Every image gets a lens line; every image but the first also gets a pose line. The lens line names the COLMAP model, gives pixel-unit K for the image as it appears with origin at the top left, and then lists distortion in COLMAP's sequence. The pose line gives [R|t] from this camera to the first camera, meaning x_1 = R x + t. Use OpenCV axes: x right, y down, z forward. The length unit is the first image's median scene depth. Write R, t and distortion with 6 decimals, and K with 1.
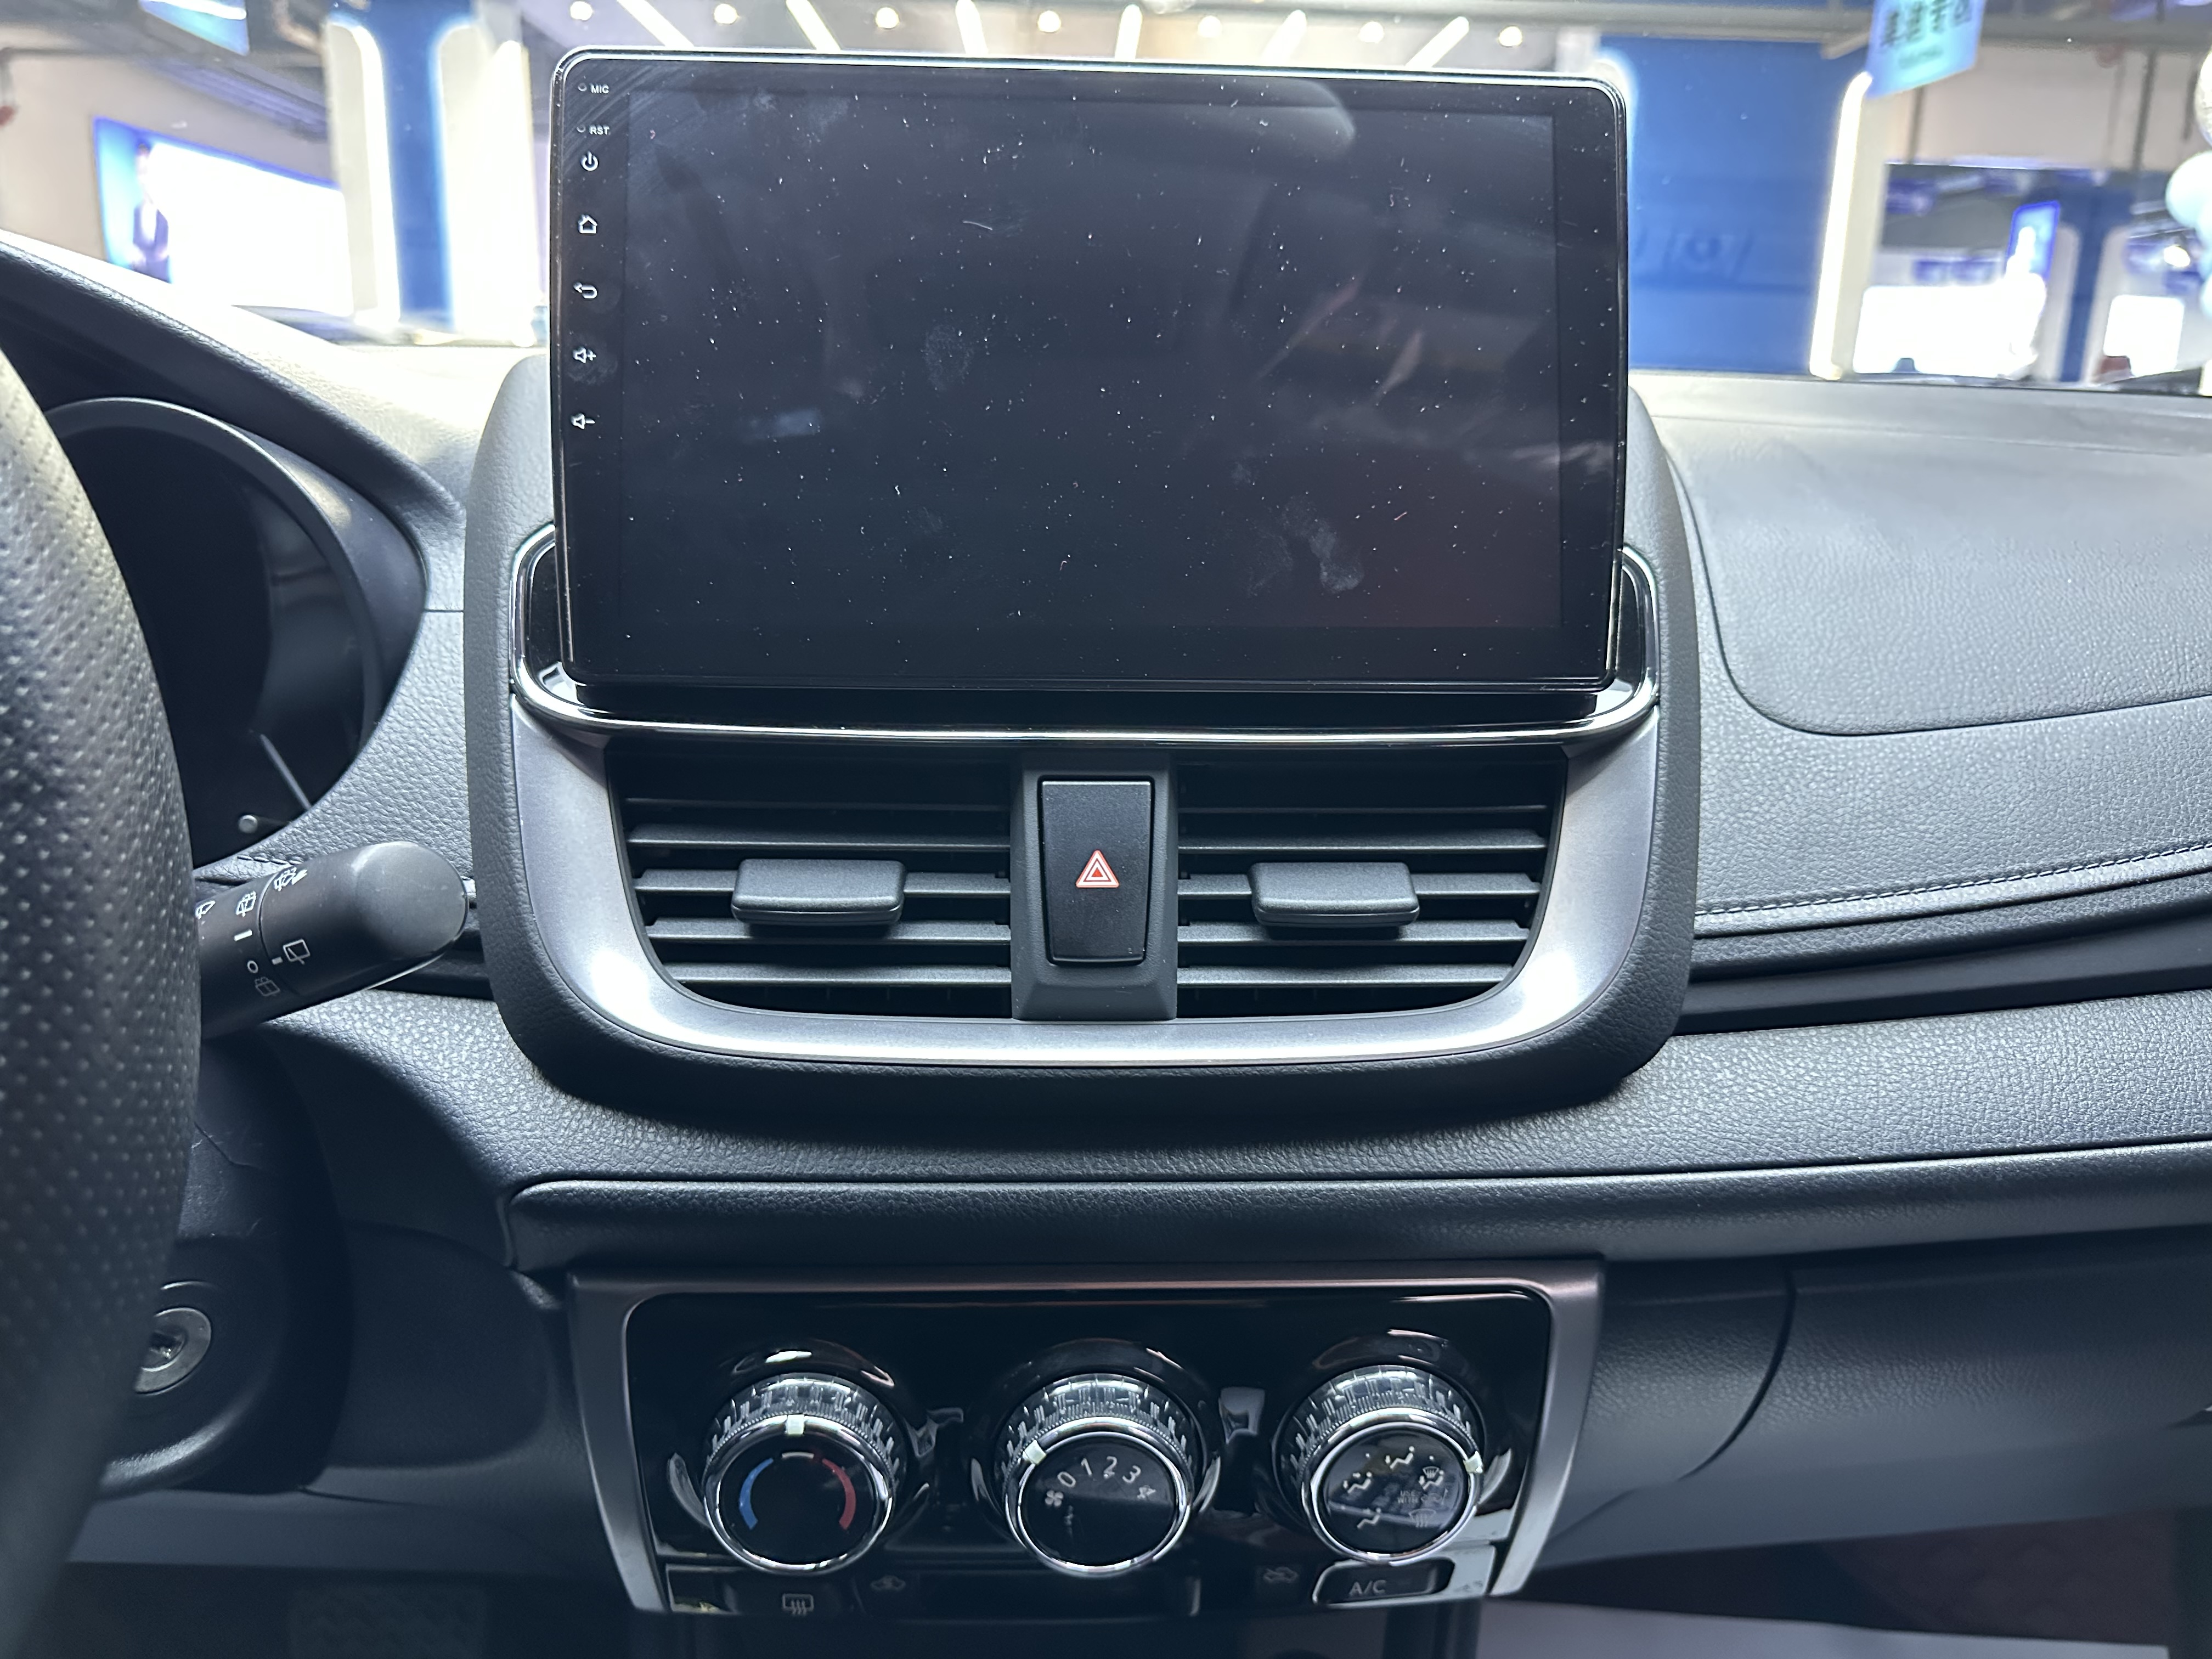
lens RADIAL K [[1570.3, 0, 1090.0], [0, 1570.3, 860.4], [0, 0, 1]] dist [0.034531, -0.042458]
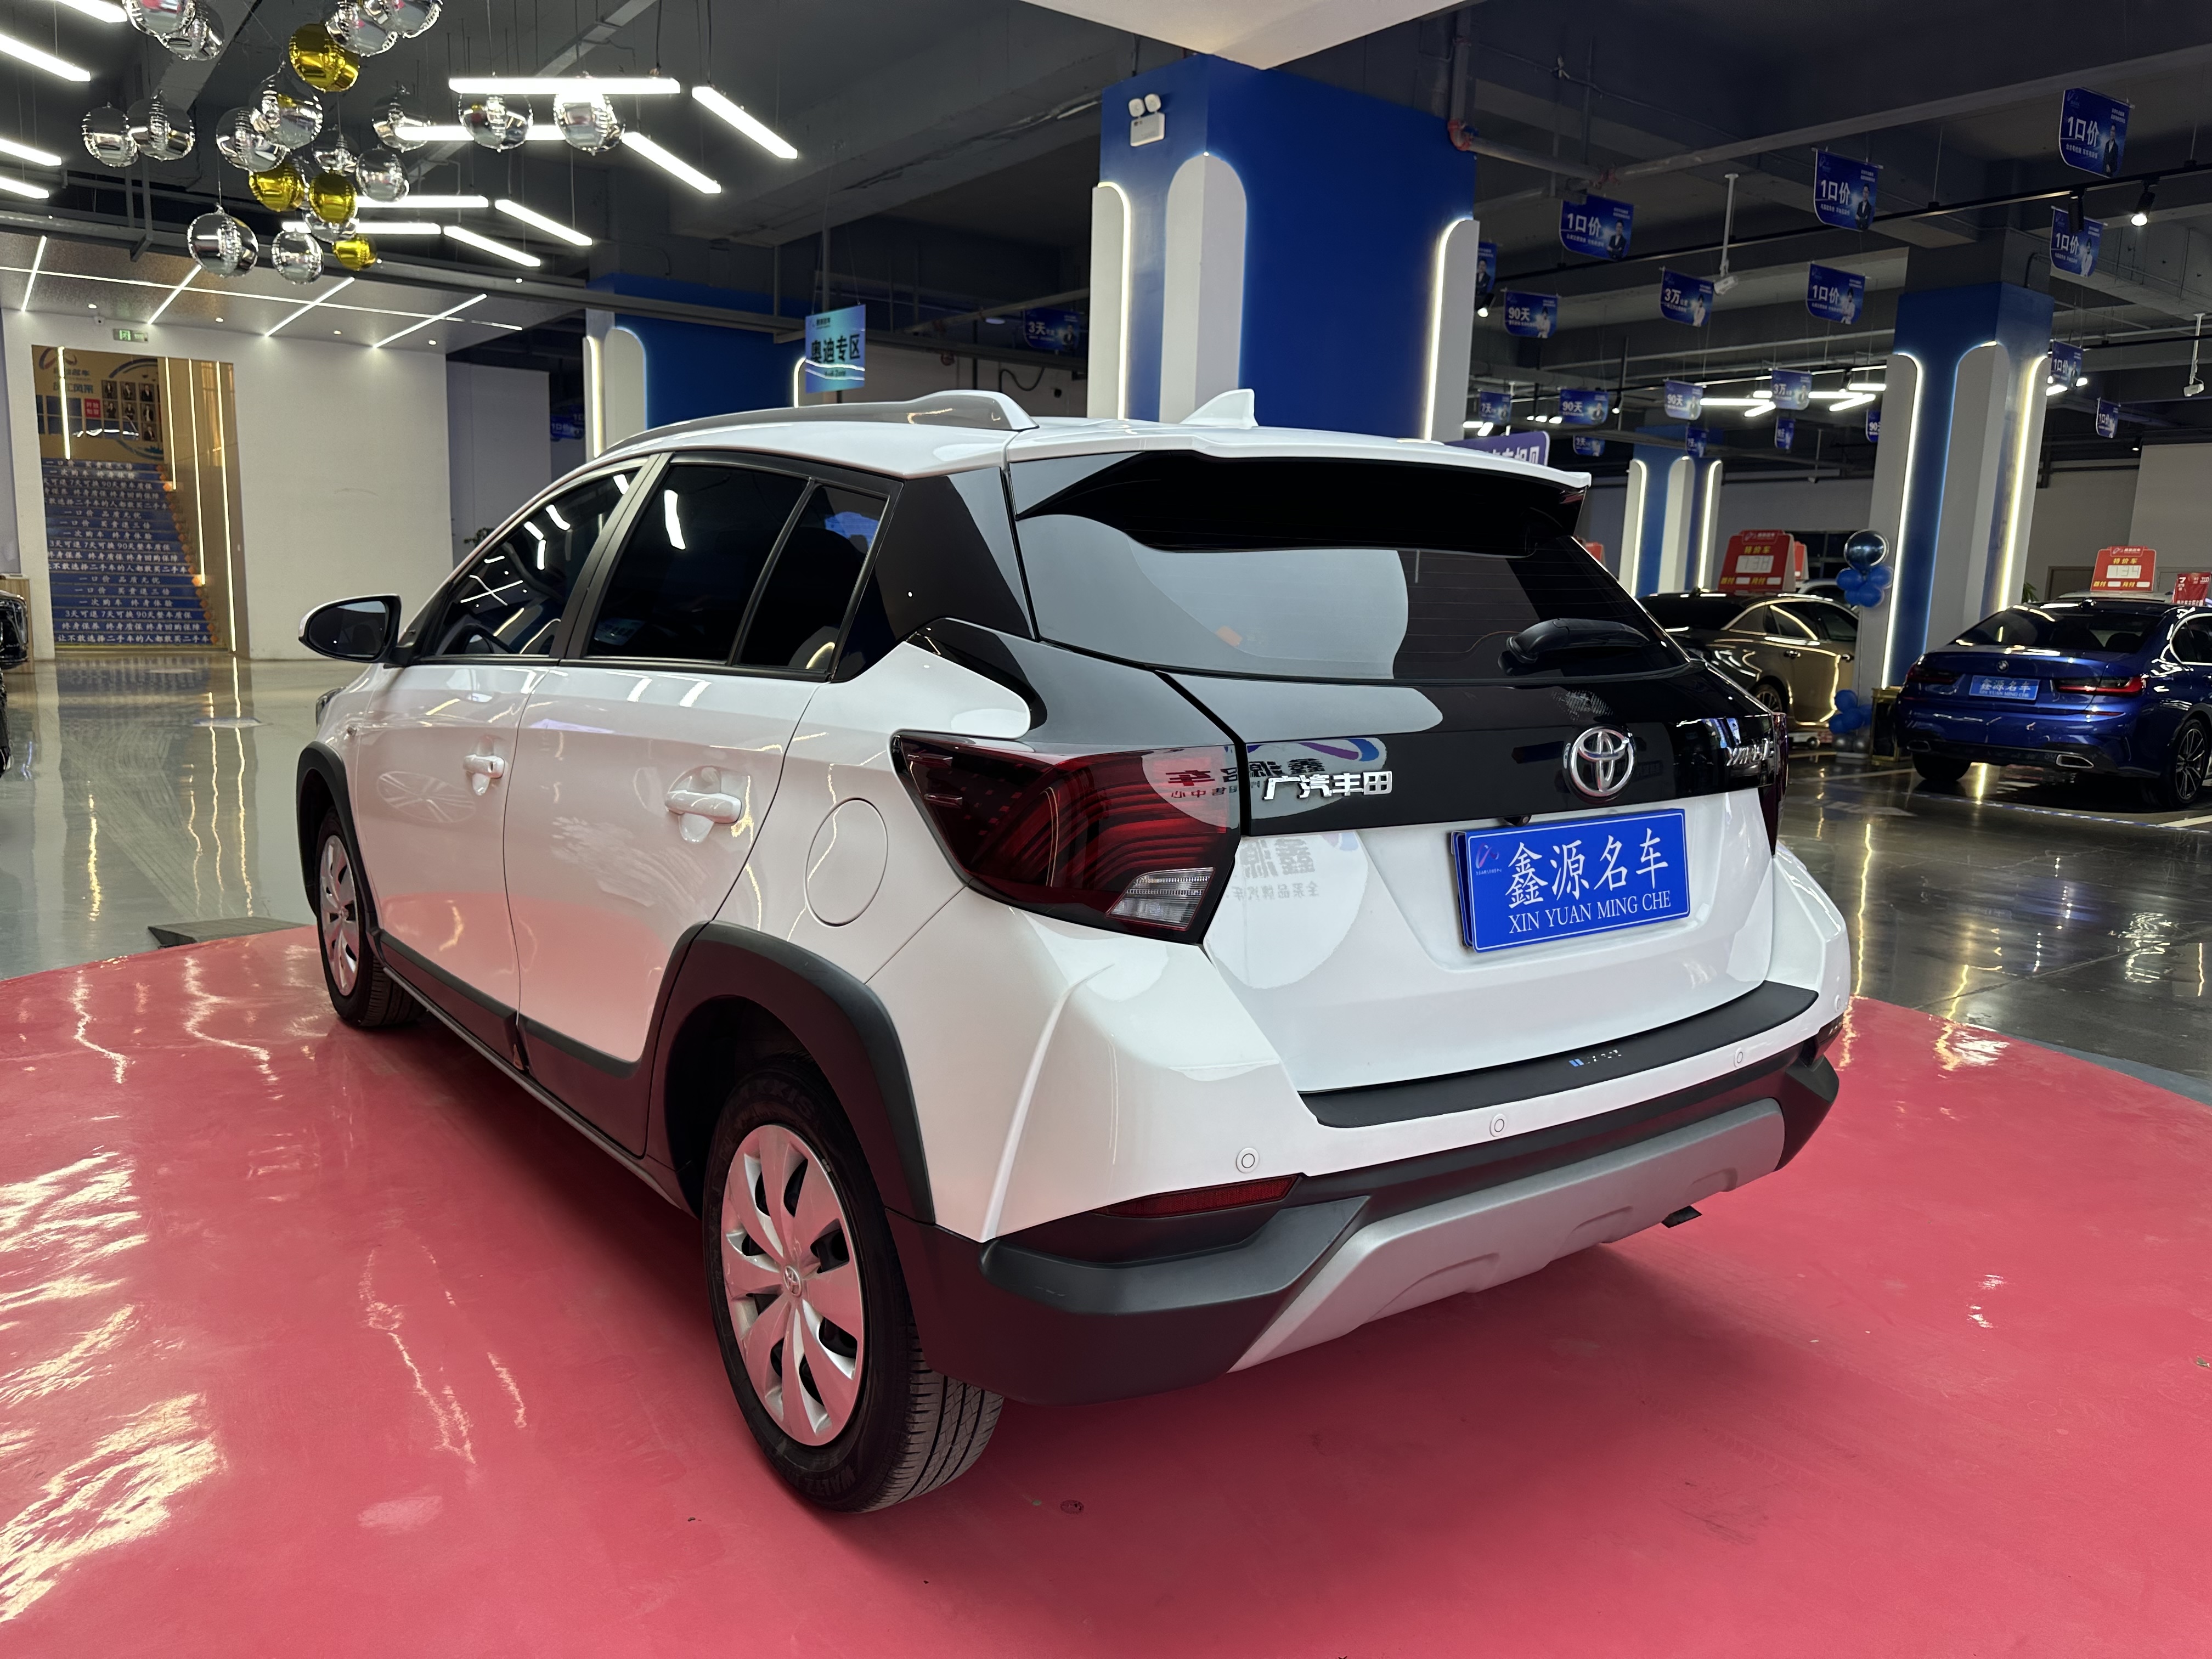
lens RADIAL K [[1570.3, 0, 1108.5], [0, 1570.3, 836.5], [0, 0, 1]] dist [0.034531, -0.042458]
pose [[0.827382, -0.090318, 0.554330, -3.437162], [0.145430, 0.987775, -0.056125, 1.822881], [-0.542484, 0.127053, 0.830402, -8.152647]]
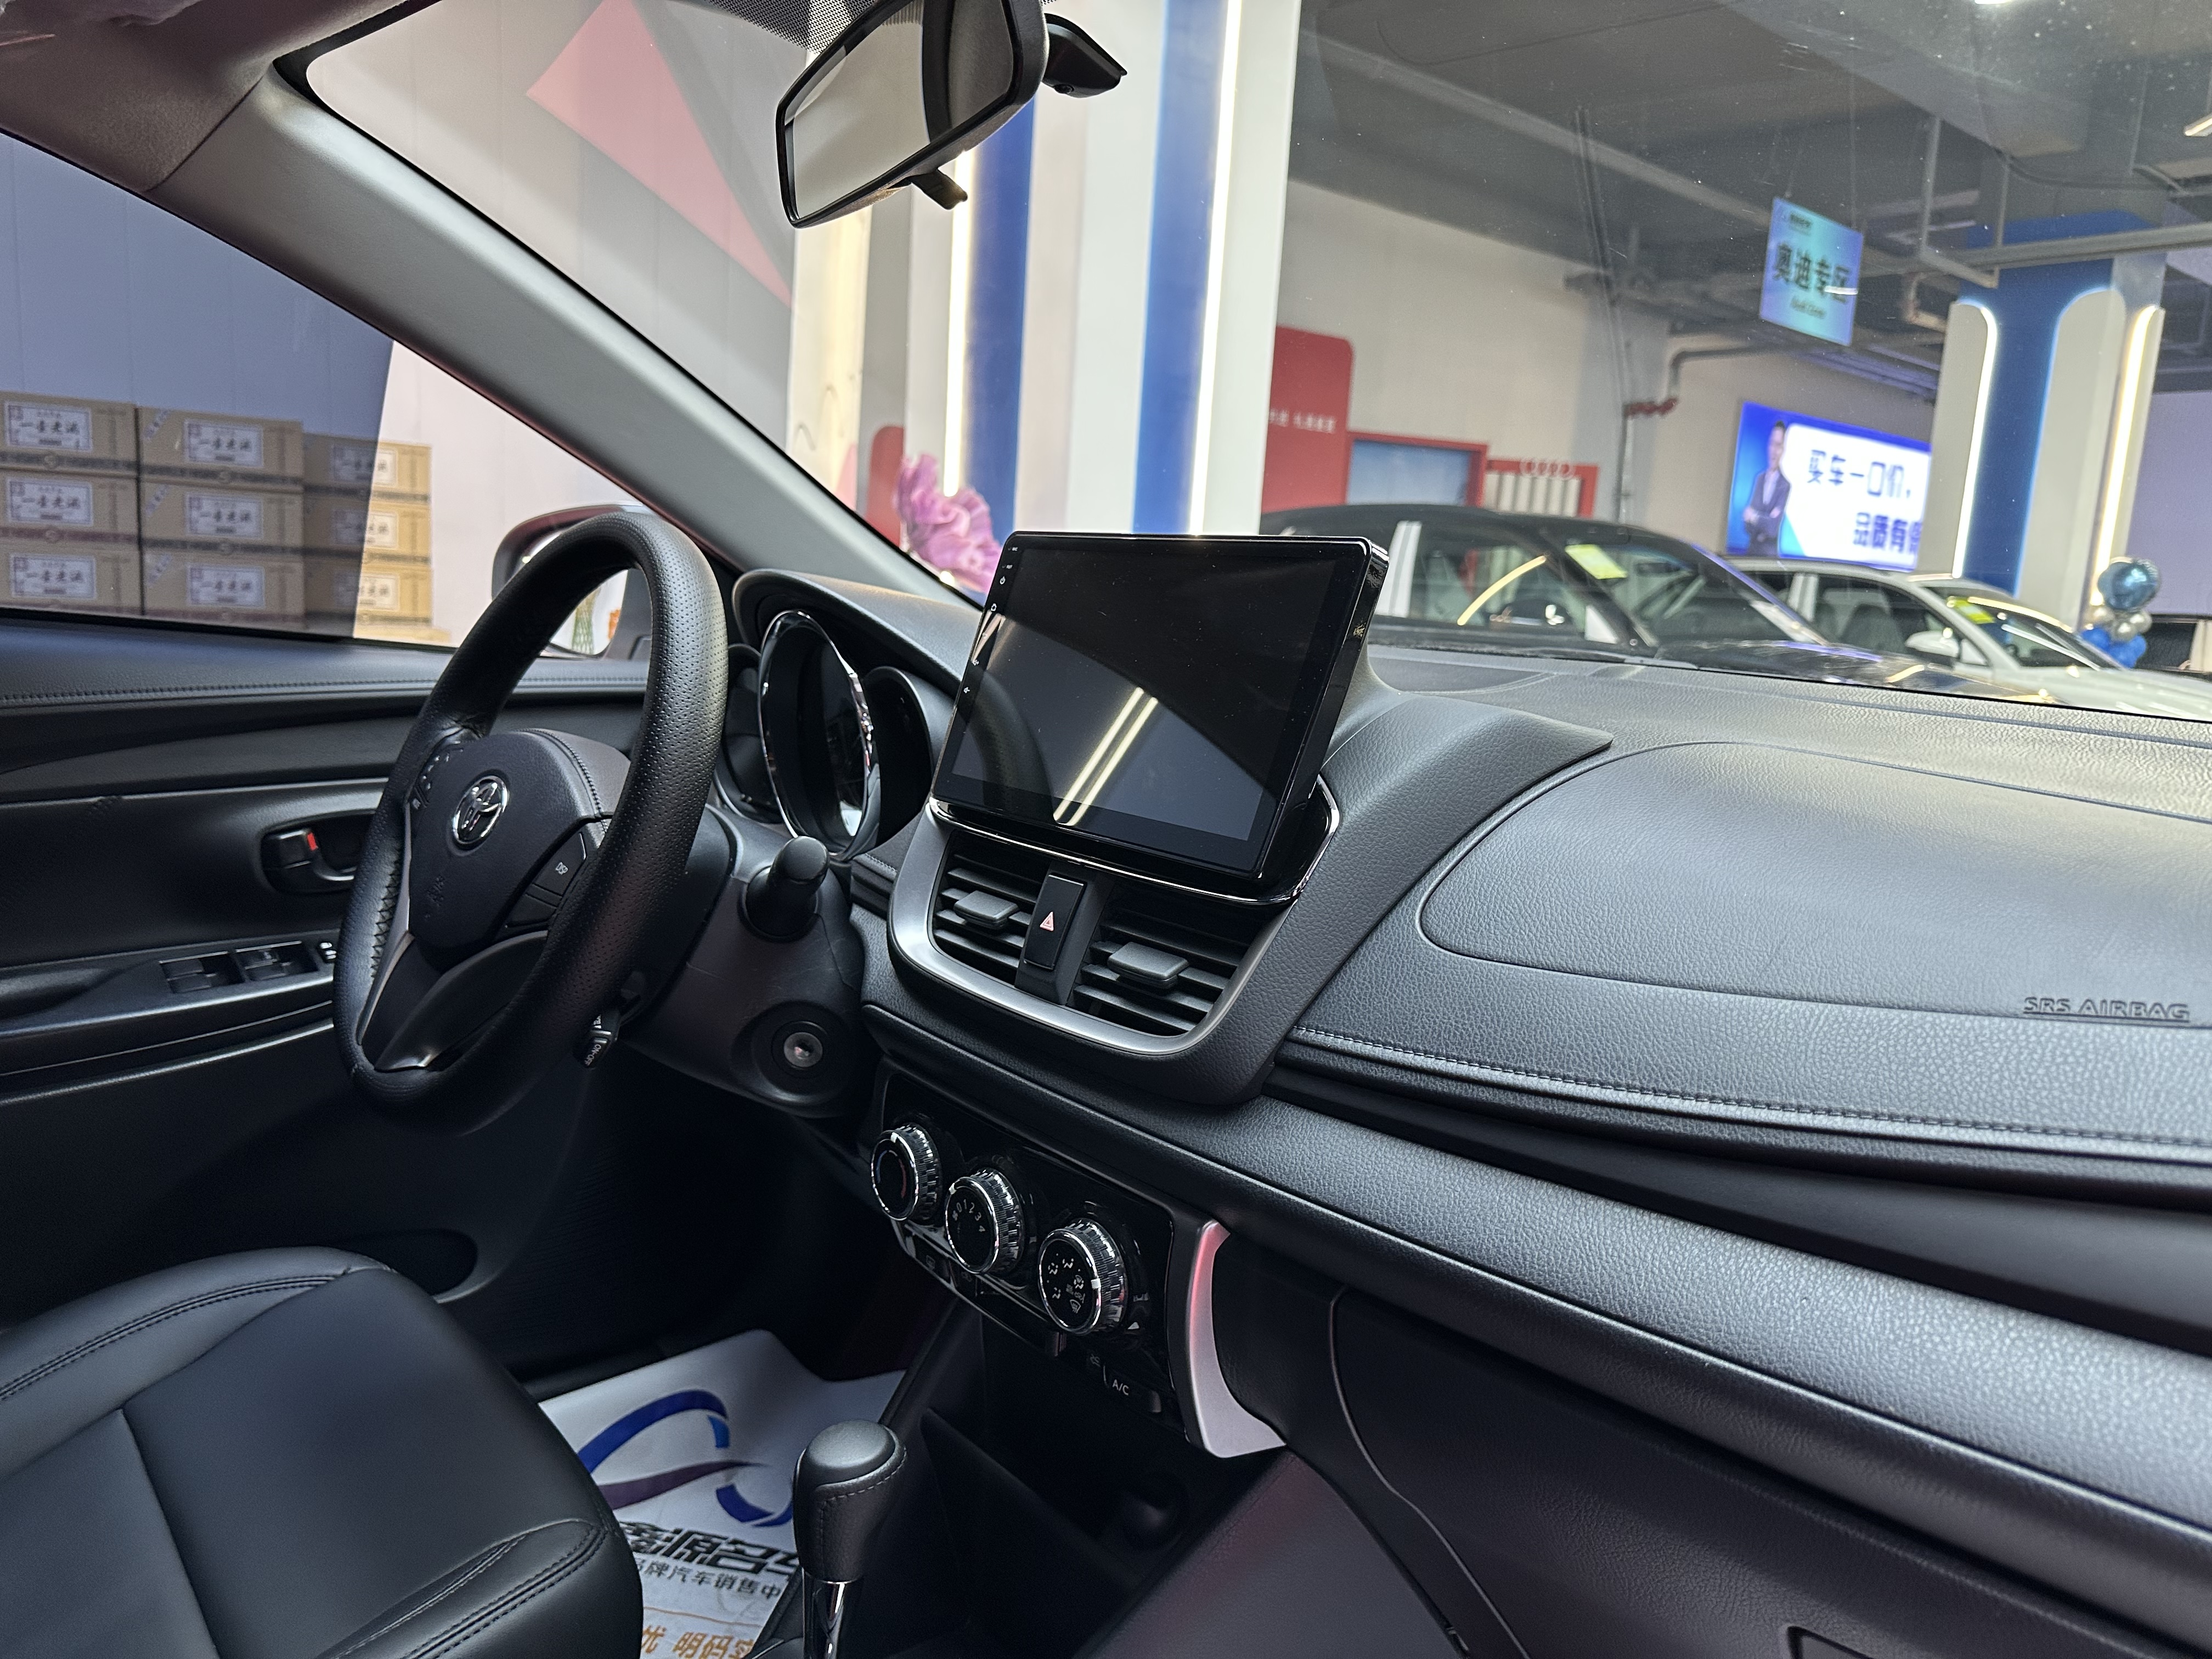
lens RADIAL K [[1570.3, 0, 1126.2], [0, 1570.3, 849.1], [0, 0, 1]] dist [0.034531, -0.042458]
pose [[0.609328, 0.151910, -0.778231, 1.550090], [-0.267844, 0.963218, -0.021693, -0.062537], [0.746311, 0.221663, 0.627604, -0.204716]]
